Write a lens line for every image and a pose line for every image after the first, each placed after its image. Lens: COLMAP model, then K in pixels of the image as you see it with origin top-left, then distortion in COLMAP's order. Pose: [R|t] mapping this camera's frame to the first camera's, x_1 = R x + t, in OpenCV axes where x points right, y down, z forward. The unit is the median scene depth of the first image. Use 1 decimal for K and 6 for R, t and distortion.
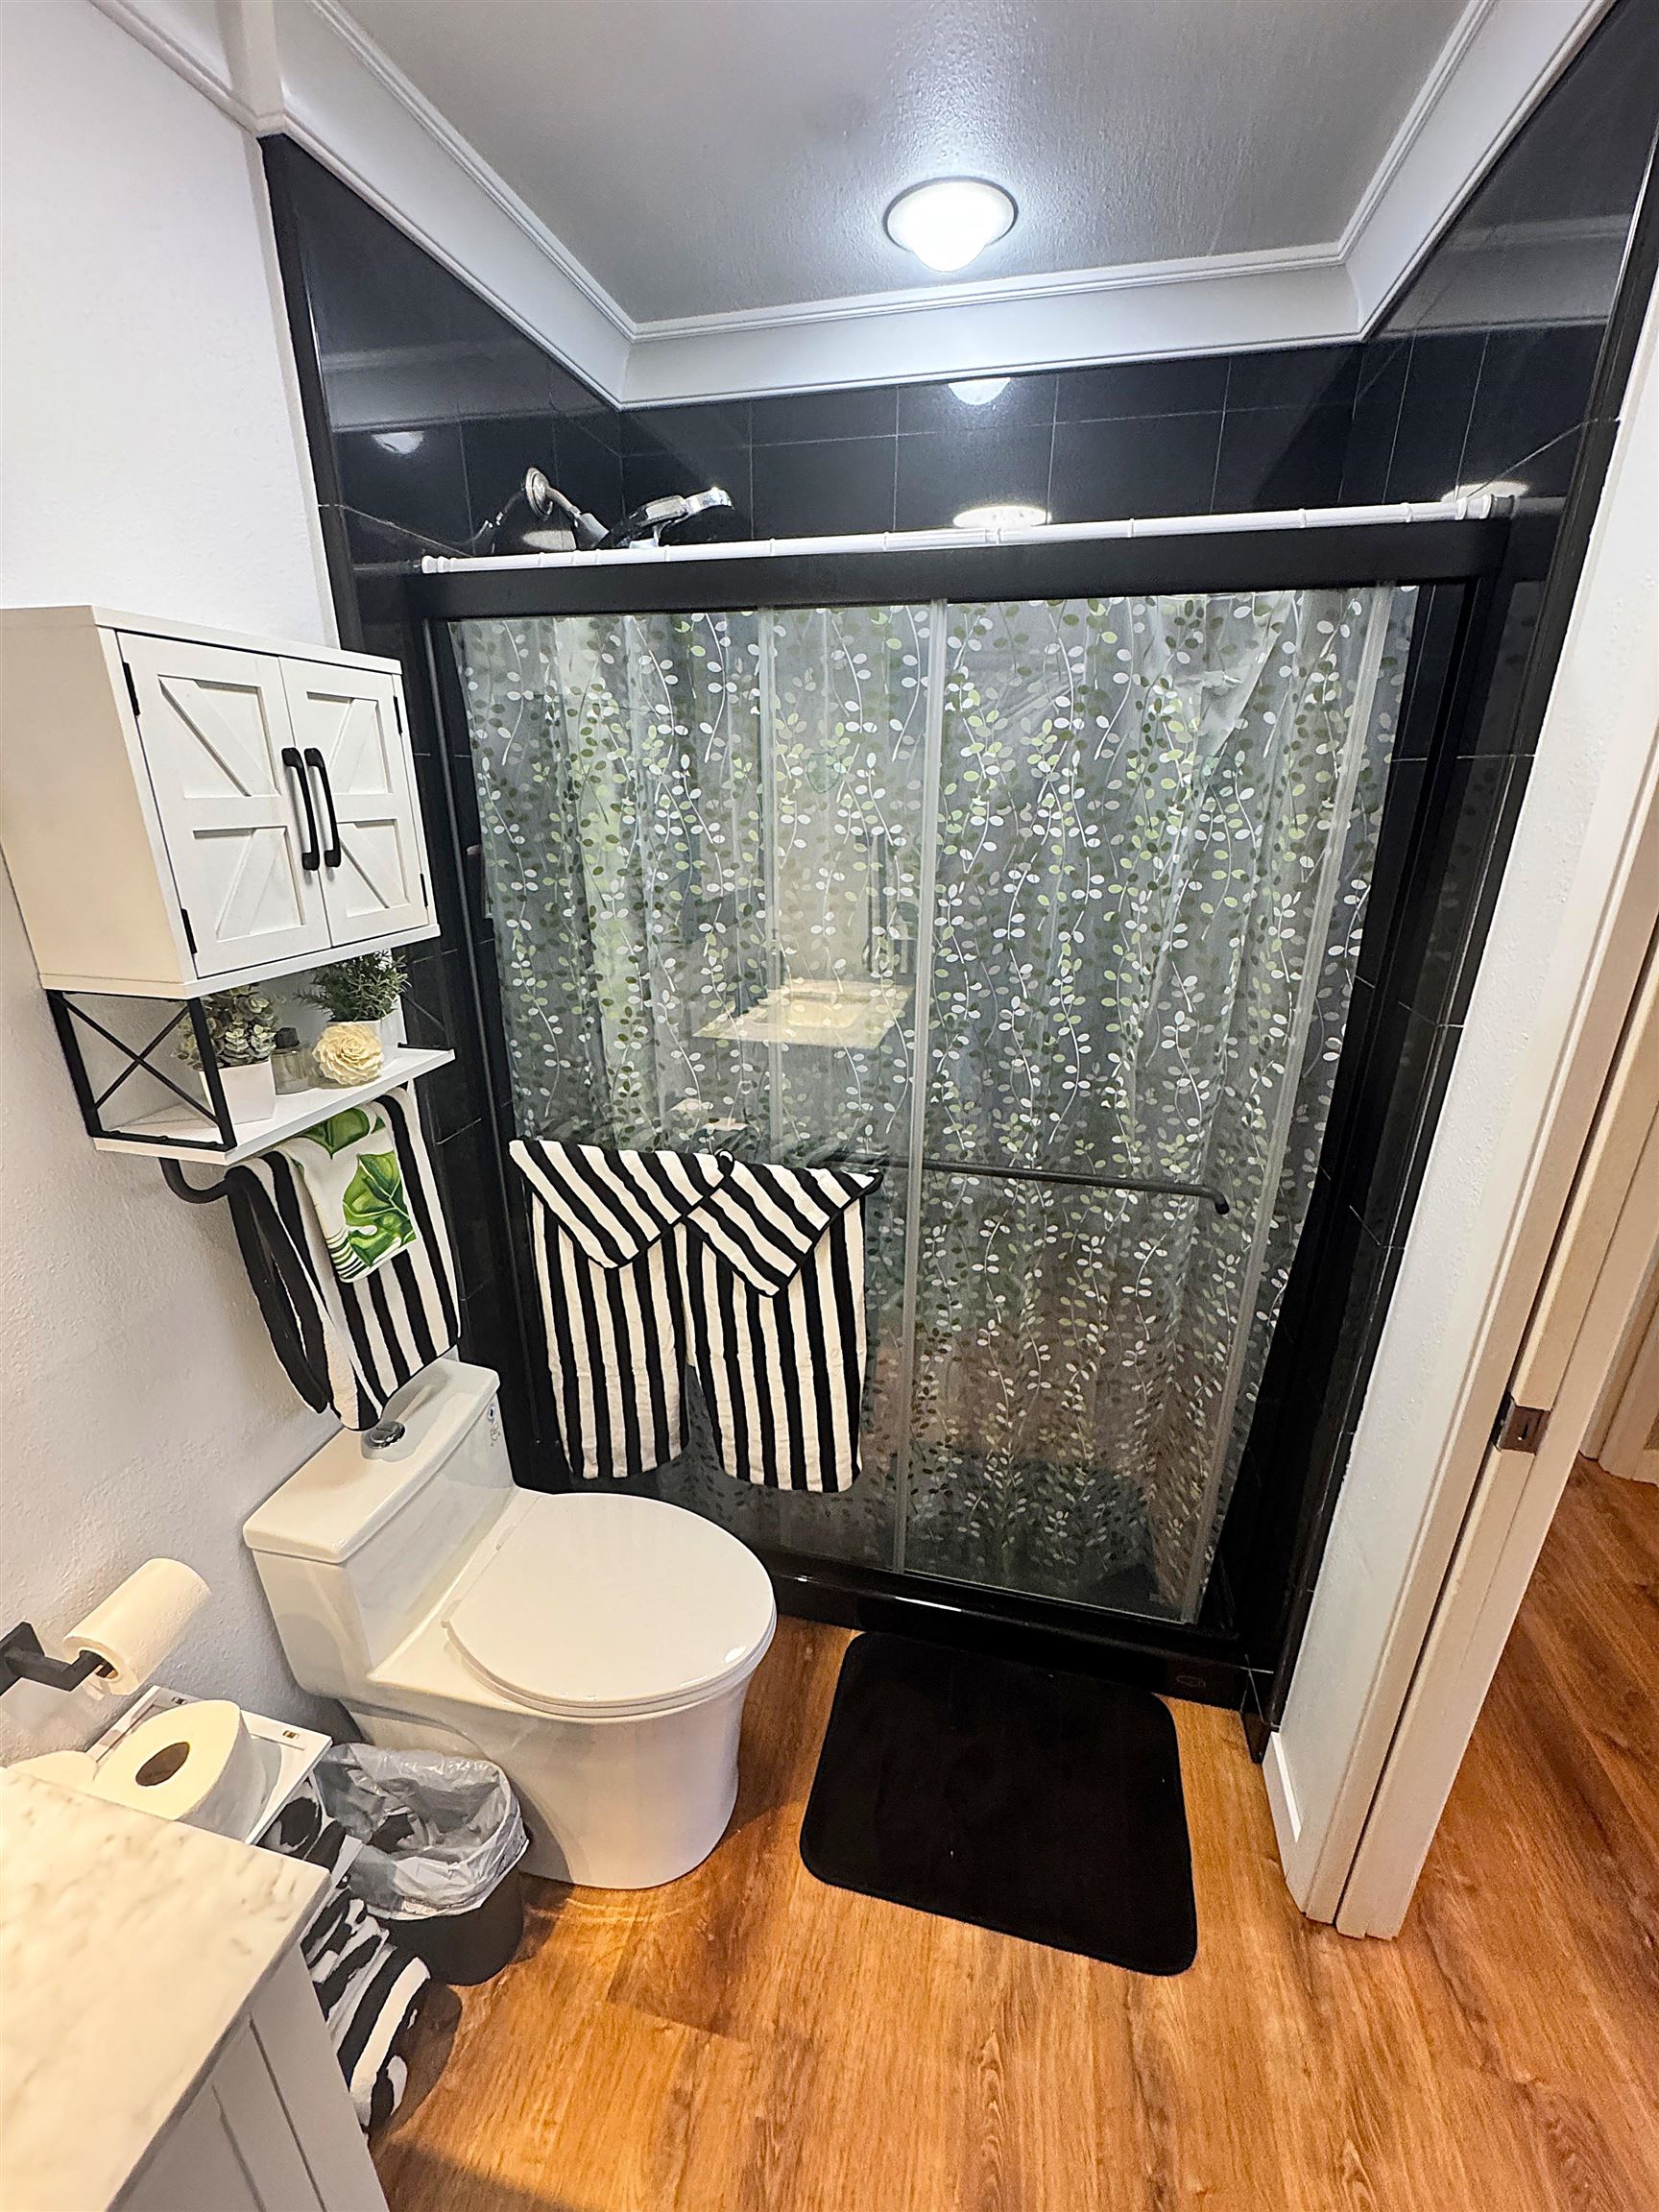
lens RADIAL K [[888.9, 0, 833.2], [0, 888.9, 1102.0], [0, 0, 1]] dist [-0.002649, 0.000866]
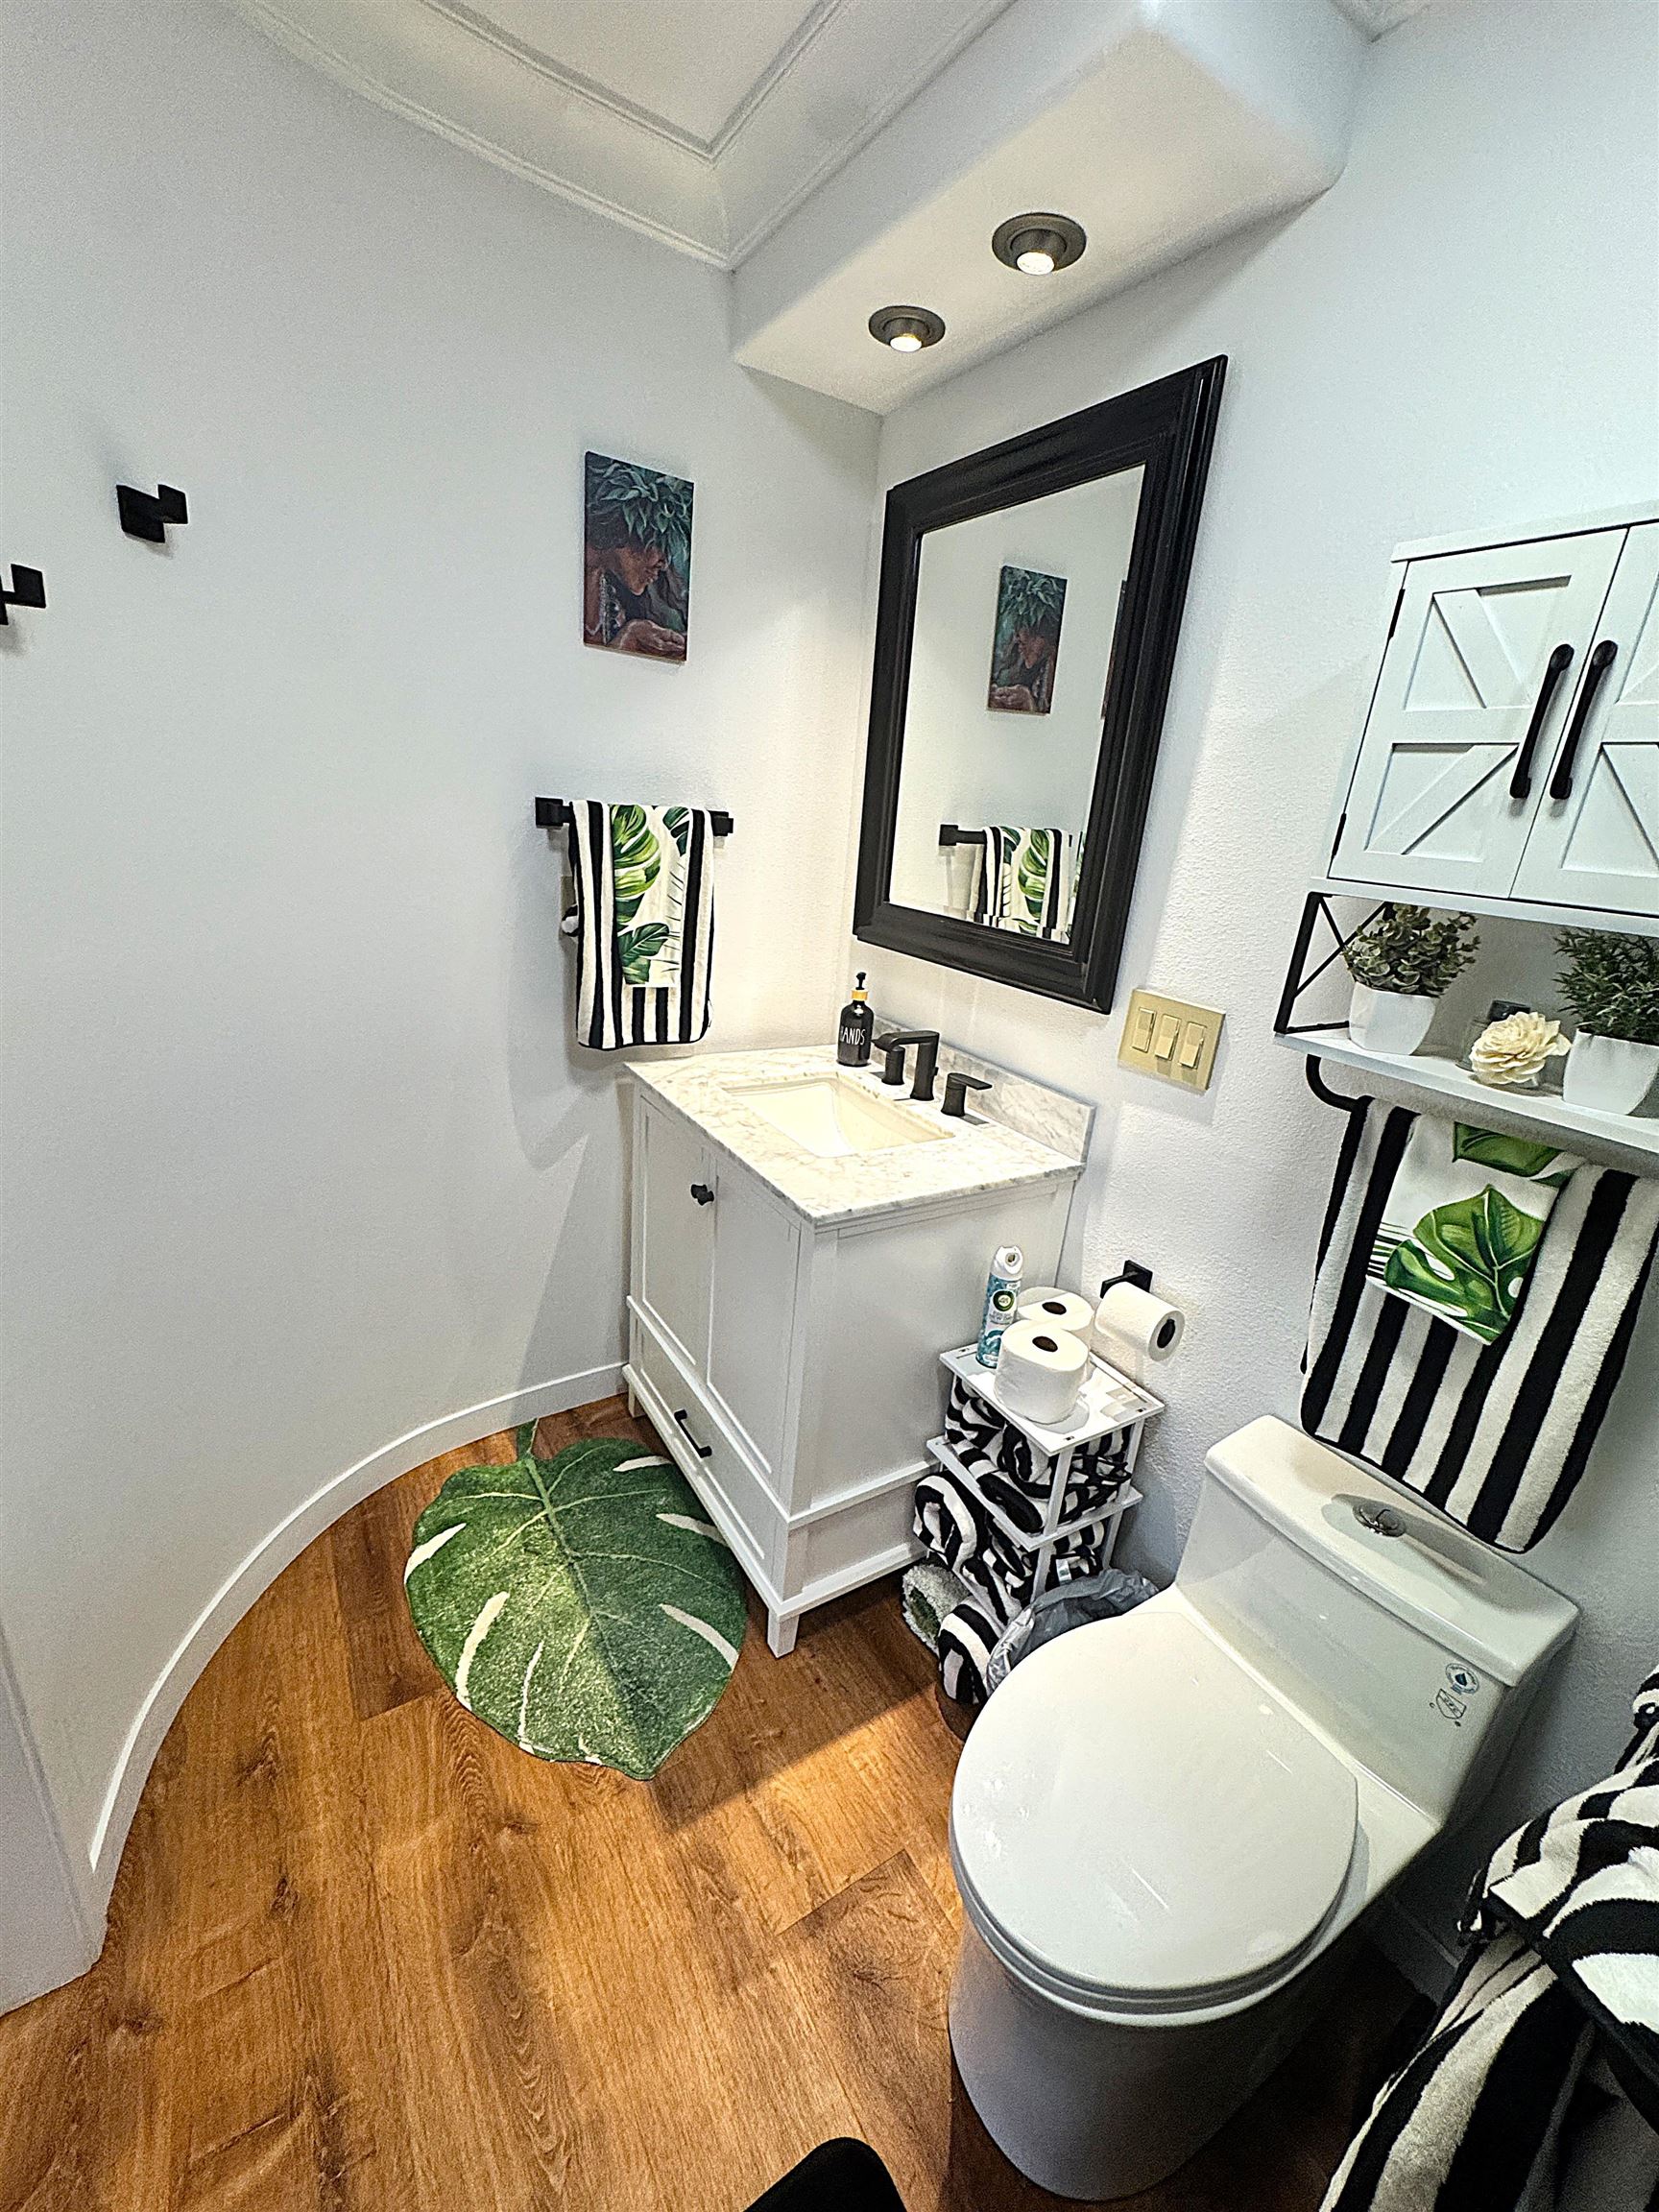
lens RADIAL K [[888.9, 0, 832.3], [0, 888.9, 1107.8], [0, 0, 1]] dist [-0.002649, 0.000866]
pose [[-0.701199, 0.166700, -0.693203, 0.401046], [-0.330606, 0.785408, 0.523292, -0.210765], [0.631680, 0.596109, -0.495616, 0.973156]]
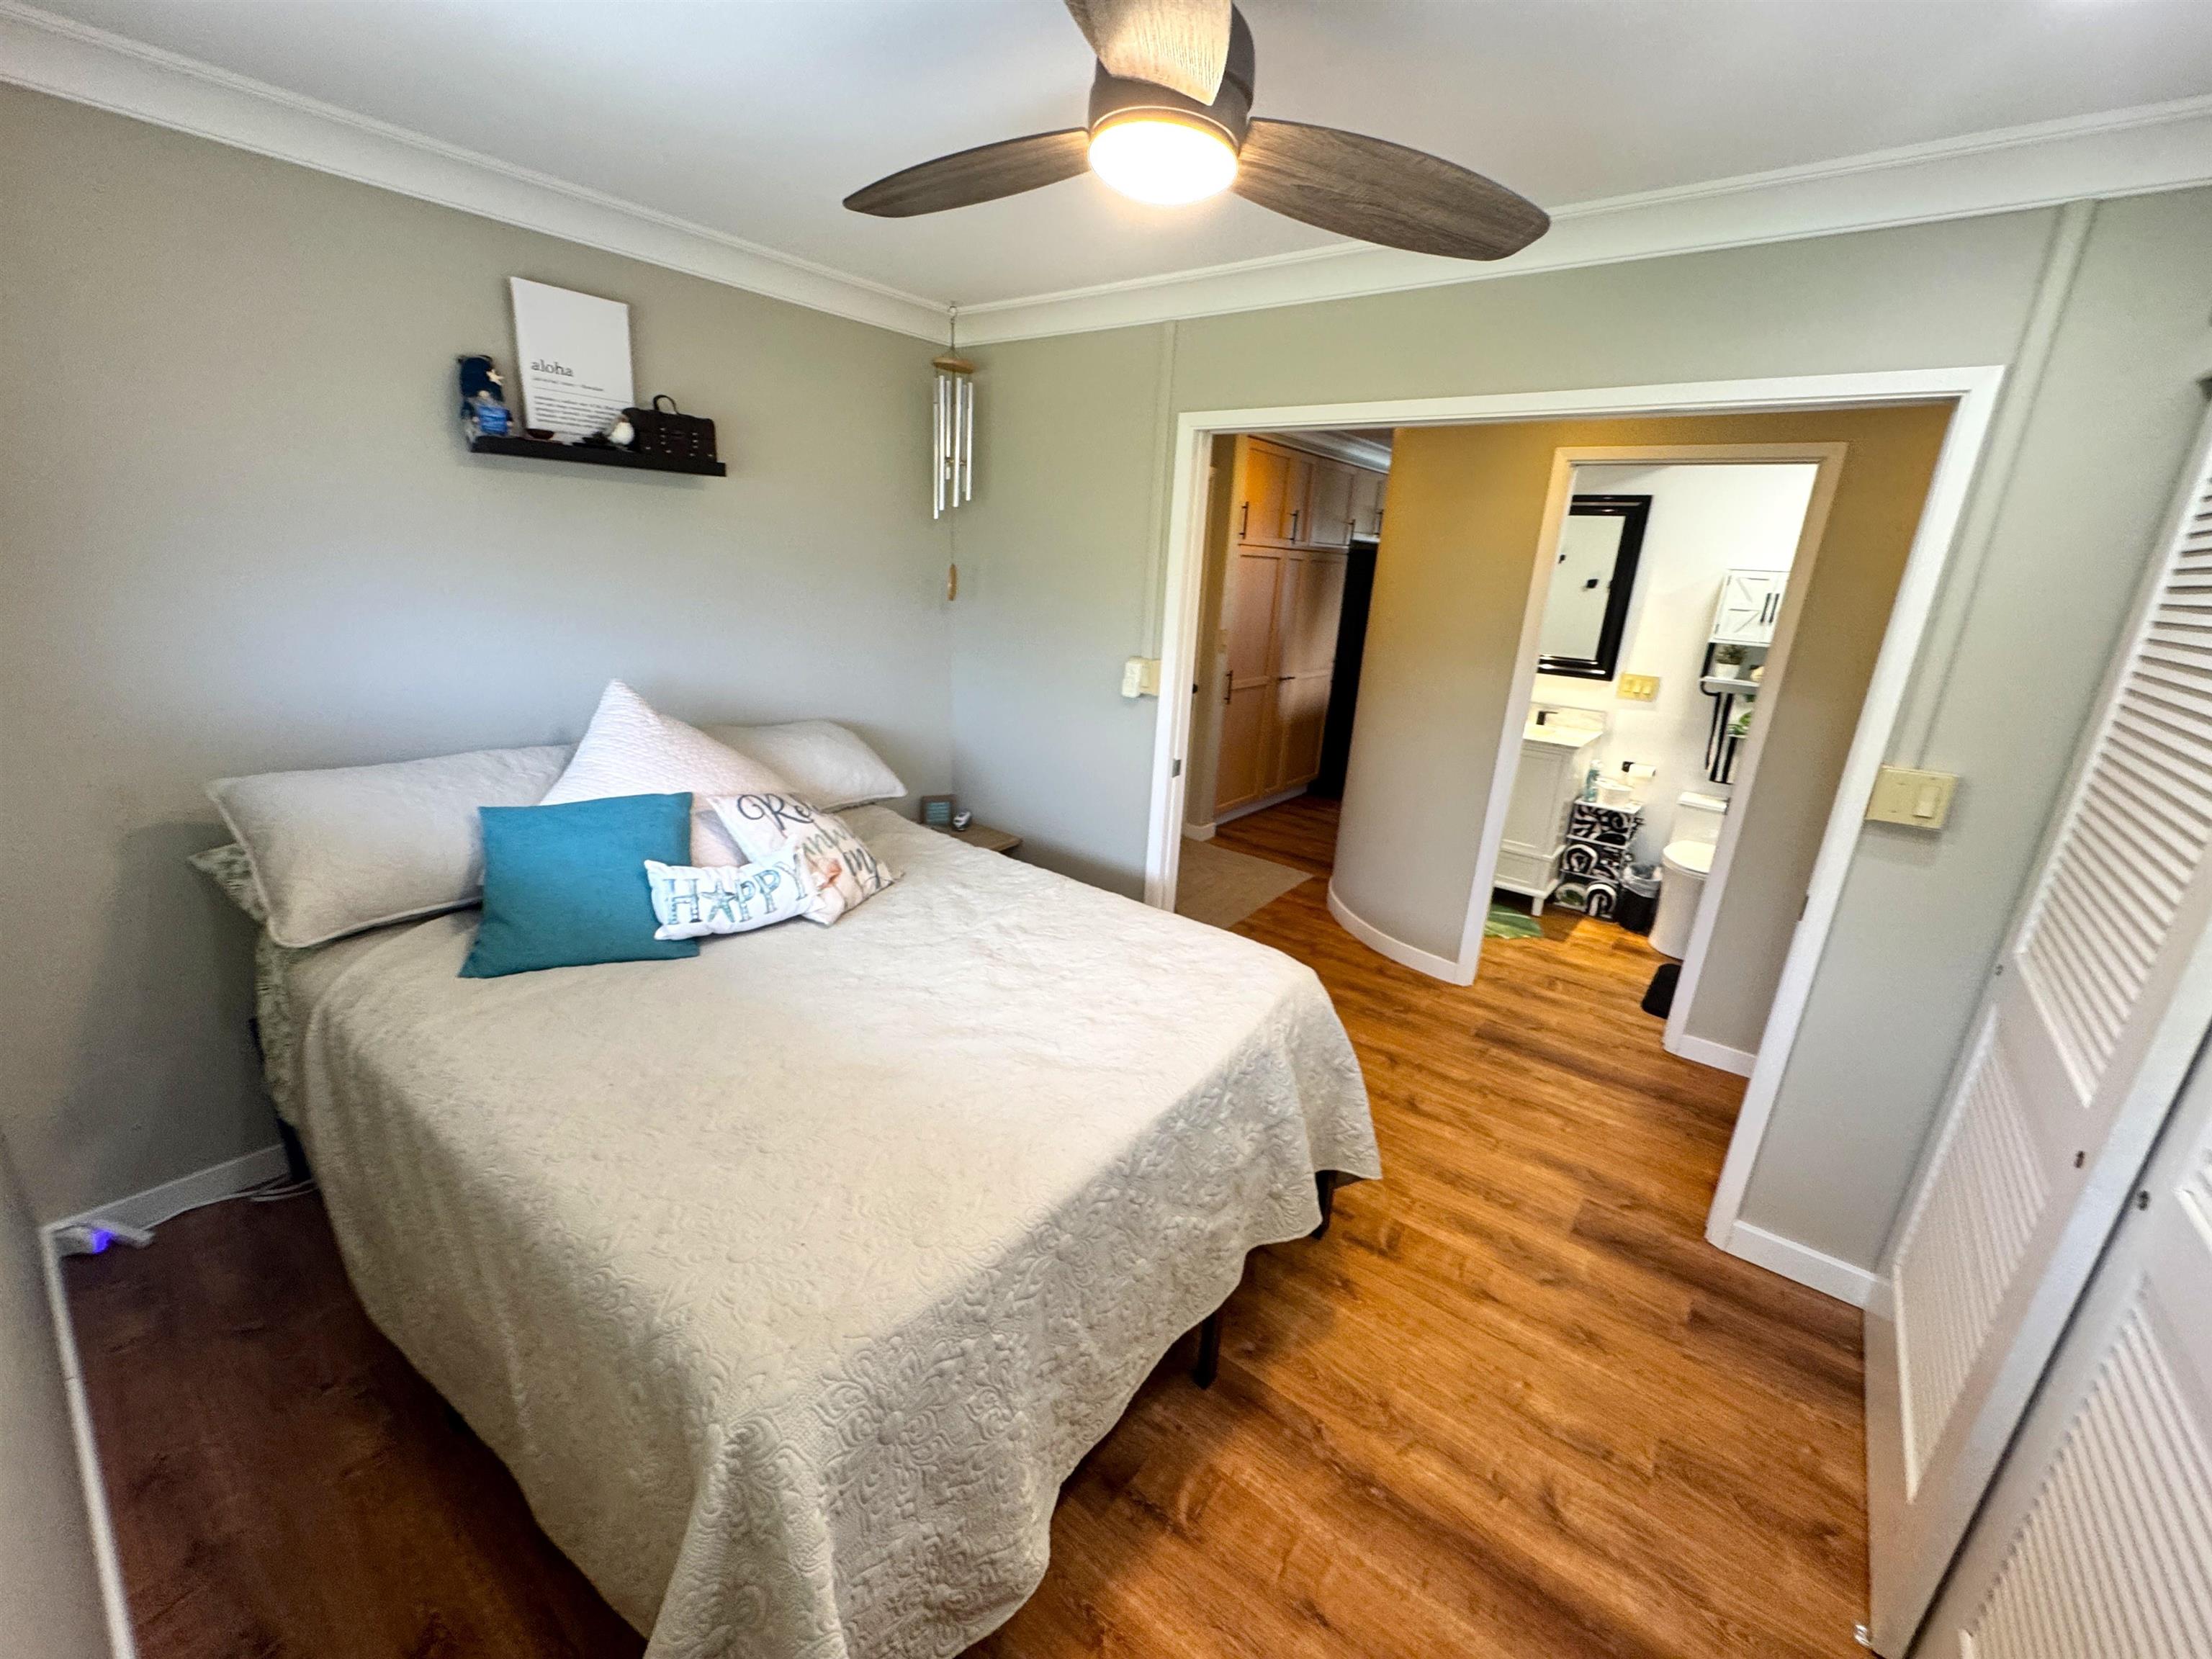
lens RADIAL K [[888.9, 0, 1106.0], [0, 888.9, 824.0], [0, 0, 1]] dist [-0.002649, 0.000866]
pose [[-0.423662, 0.232840, -0.875384, 3.638429], [-0.369527, 0.837901, 0.401711, -0.010583], [0.827019, 0.493667, -0.268946, 0.062449]]
